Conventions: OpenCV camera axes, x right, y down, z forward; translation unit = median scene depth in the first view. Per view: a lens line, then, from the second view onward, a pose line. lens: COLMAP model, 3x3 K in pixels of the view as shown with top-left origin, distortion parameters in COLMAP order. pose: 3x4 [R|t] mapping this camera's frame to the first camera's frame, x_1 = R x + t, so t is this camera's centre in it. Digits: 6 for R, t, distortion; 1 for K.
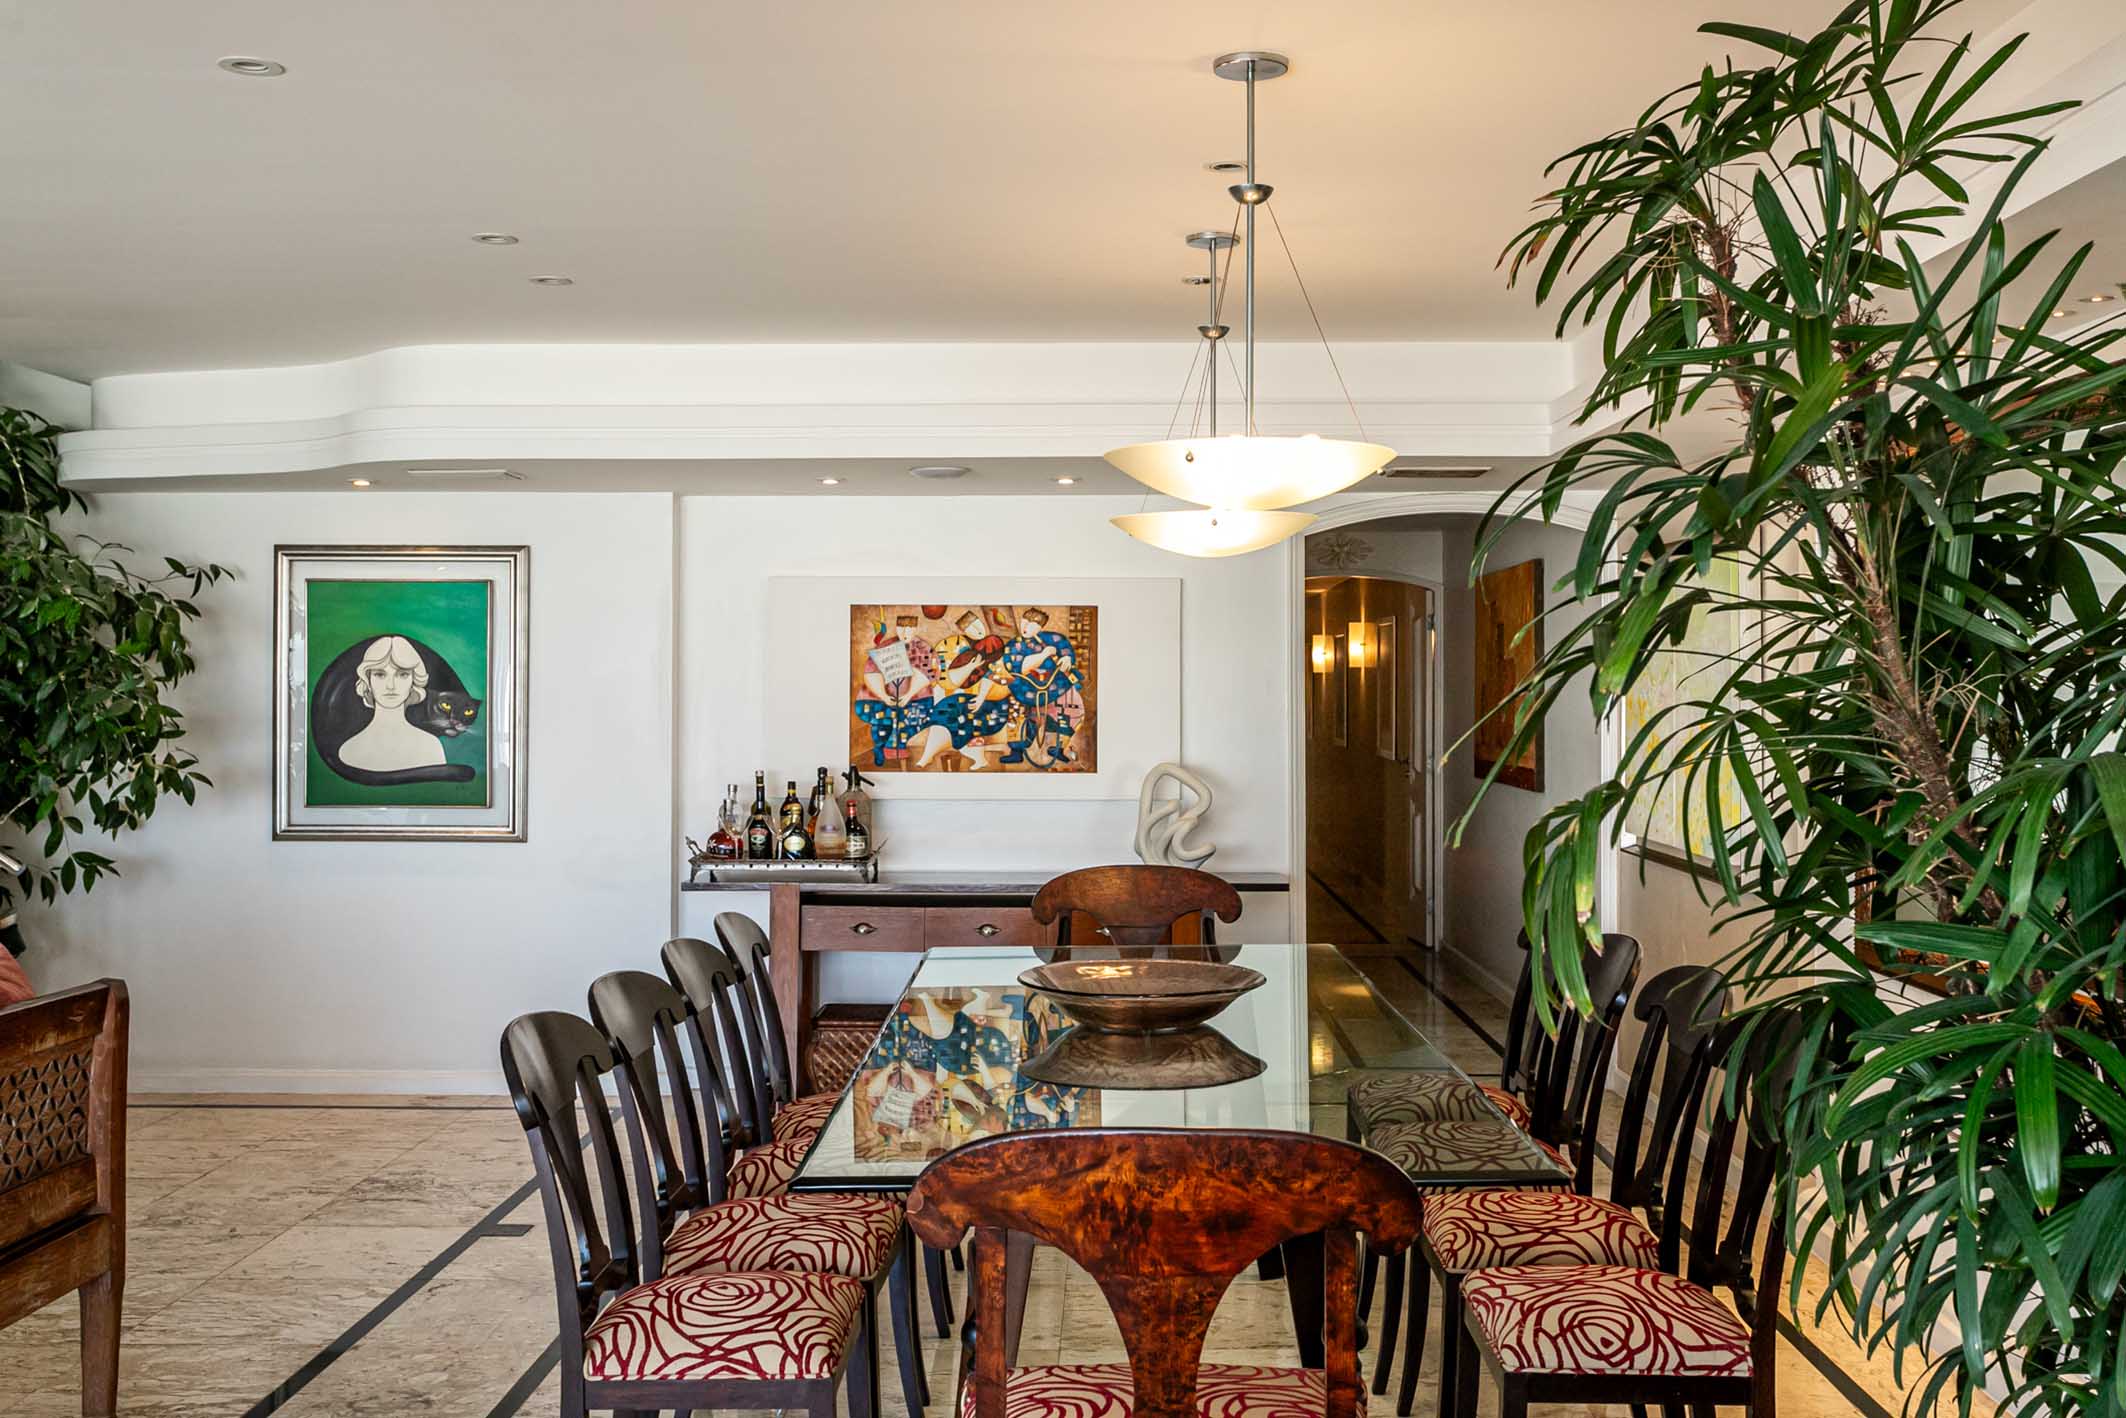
lens RADIAL K [[2088.0, 0, 1093.0], [0, 2088.0, 679.3], [0, 0, 1]] dist [0.007179, -0.002730]
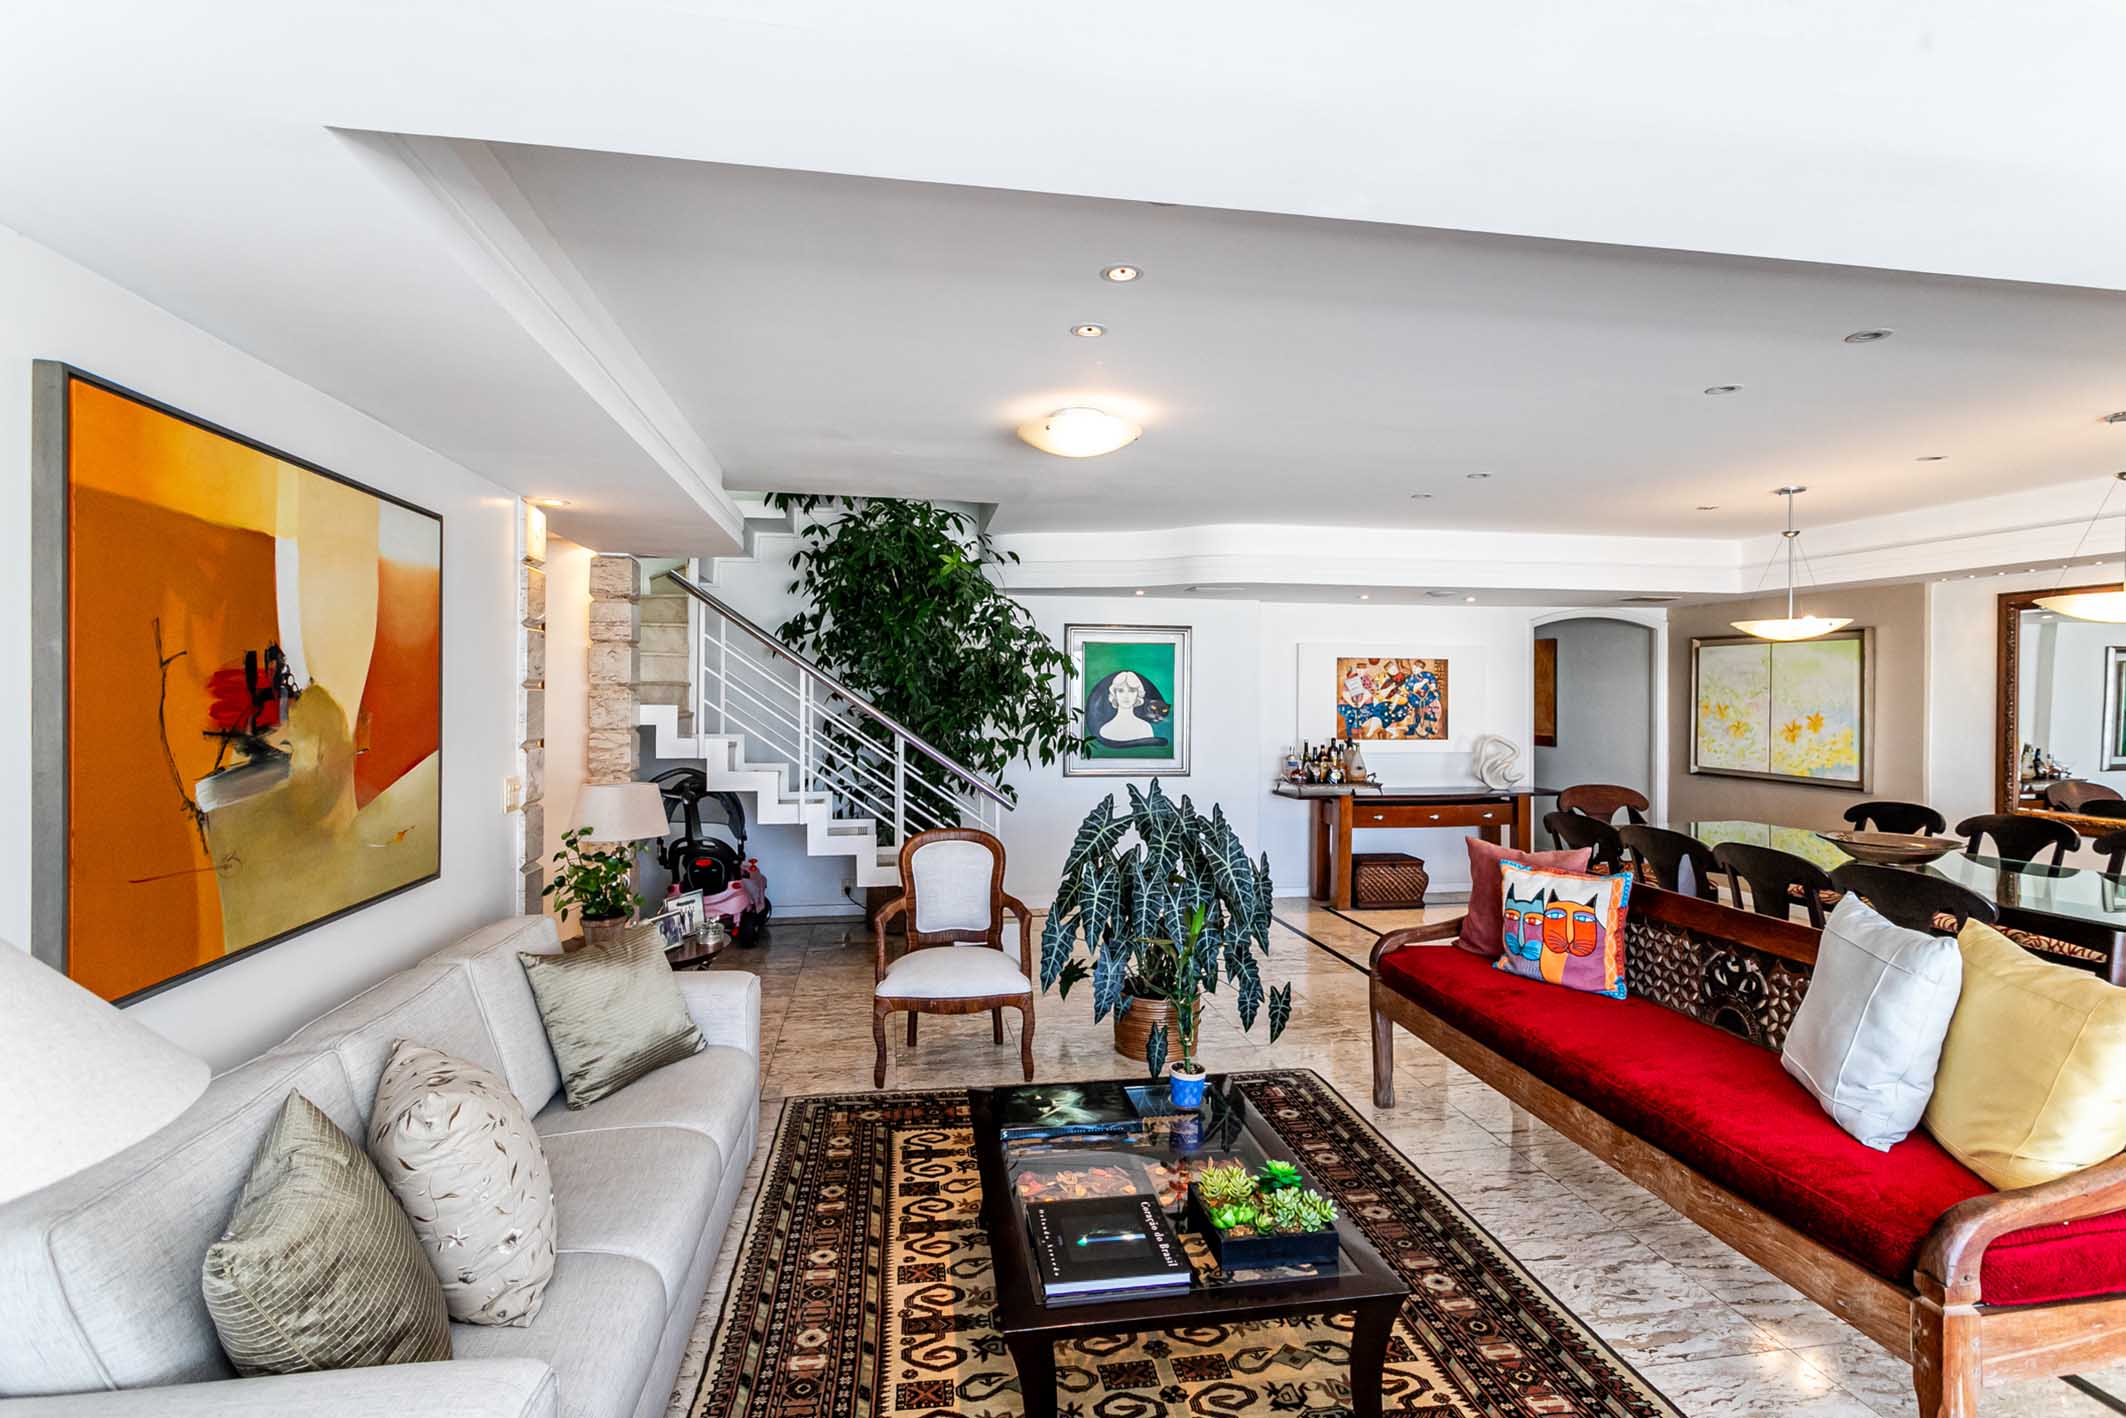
lens RADIAL K [[1010.2, 0, 1062.4], [0, 1010.2, 698.3], [0, 0, 1]] dist [-0.000922, 0.000011]
pose [[0.982466, 0.002736, 0.186420, -0.569859], [-0.004481, 0.999950, 0.008942, -0.003720], [-0.186387, -0.009620, 0.982429, 0.085939]]
